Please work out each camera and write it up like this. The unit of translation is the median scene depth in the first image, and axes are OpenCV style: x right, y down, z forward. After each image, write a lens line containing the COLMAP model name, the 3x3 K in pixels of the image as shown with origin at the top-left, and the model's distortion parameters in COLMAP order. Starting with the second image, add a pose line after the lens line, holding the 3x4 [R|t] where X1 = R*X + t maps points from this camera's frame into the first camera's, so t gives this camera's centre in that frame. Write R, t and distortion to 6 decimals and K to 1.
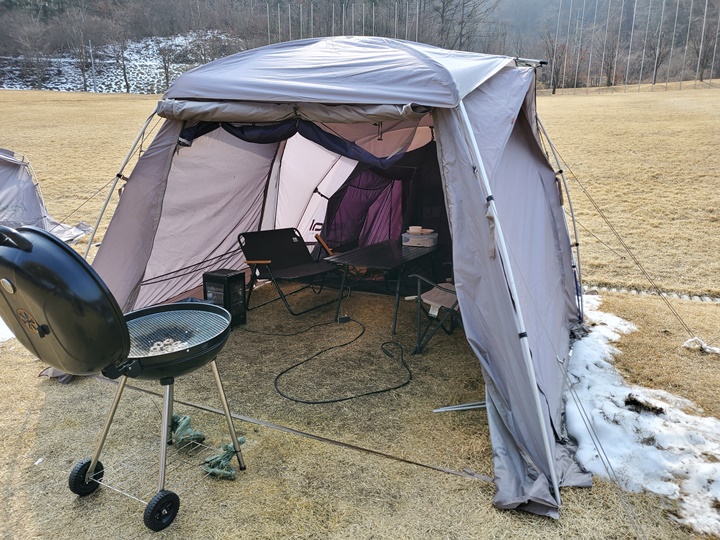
lens RADIAL K [[557.1, 0, 359.5], [0, 557.1, 282.0], [0, 0, 1]] dist [0.001715, 0.007458]
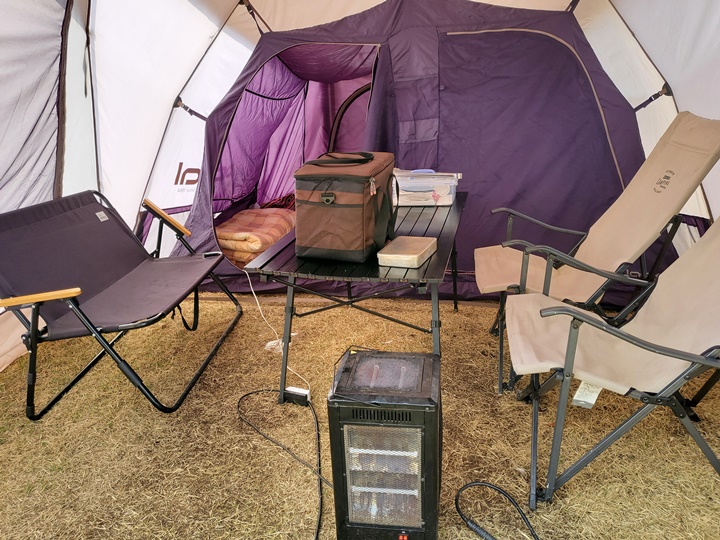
lens RADIAL K [[557.1, 0, 359.5], [0, 557.1, 282.0], [0, 0, 1]] dist [0.001715, 0.007458]
pose [[0.961922, -0.126152, 0.242471, -0.103662], [0.095321, 0.986254, 0.134968, -0.095873], [-0.256165, -0.106716, 0.960724, 0.762372]]
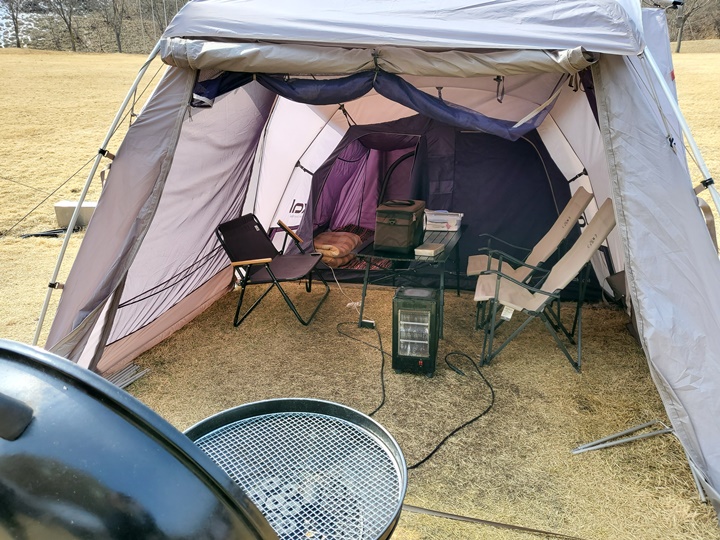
lens RADIAL K [[557.1, 0, 359.5], [0, 557.1, 282.0], [0, 0, 1]] dist [0.001715, 0.007458]
pose [[0.978063, -0.056386, 0.200531, -0.268300], [0.044578, 0.997022, 0.062923, -0.062088], [-0.203482, -0.052603, 0.977665, 0.267412]]
